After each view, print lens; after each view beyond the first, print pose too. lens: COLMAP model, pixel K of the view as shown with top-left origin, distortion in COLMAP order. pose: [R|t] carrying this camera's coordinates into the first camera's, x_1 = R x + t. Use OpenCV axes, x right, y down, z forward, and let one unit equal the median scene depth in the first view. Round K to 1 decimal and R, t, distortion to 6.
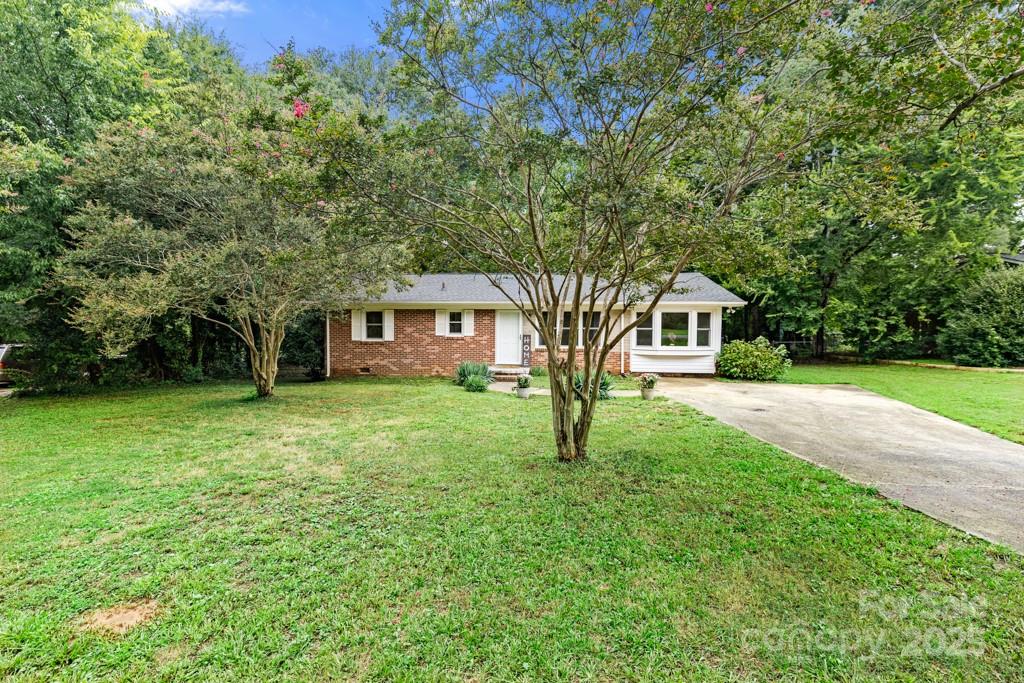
lens RADIAL K [[472.5, 0, 512.0], [0, 472.5, 341.5], [0, 0, 1]] dist [0.001077, 0.000286]
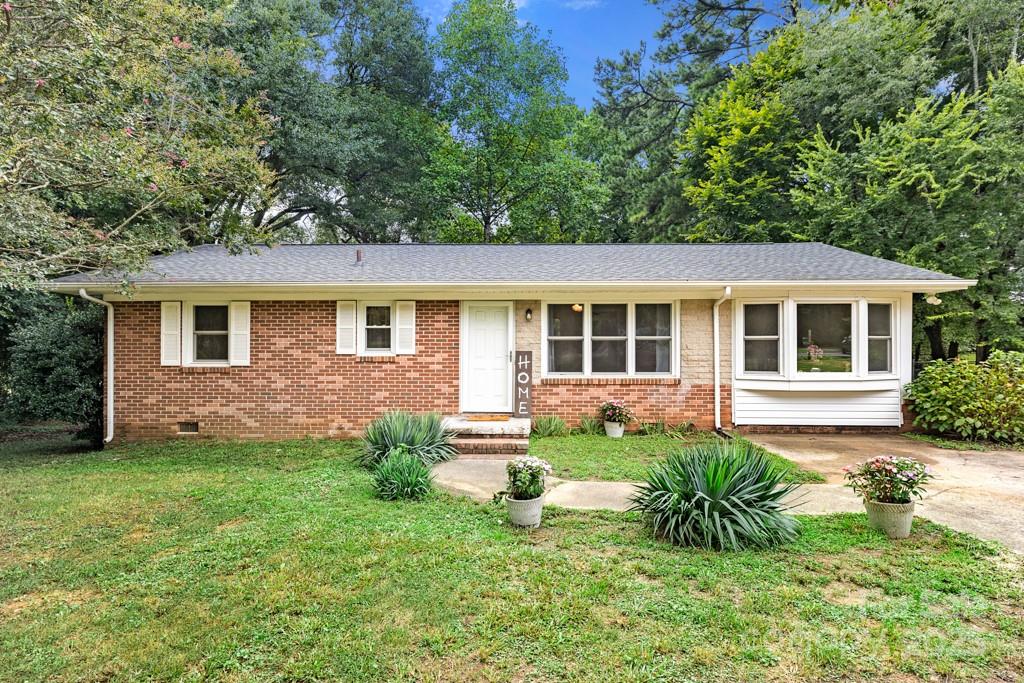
lens RADIAL K [[503.1, 0, 513.5], [0, 503.1, 347.1], [0, 0, 1]] dist [-0.001438, 0.000009]
pose [[0.999327, -0.006280, 0.036134, 0.001866], [0.007726, 0.999170, -0.040001, 0.002422], [-0.035852, 0.040253, 0.998546, 0.476600]]
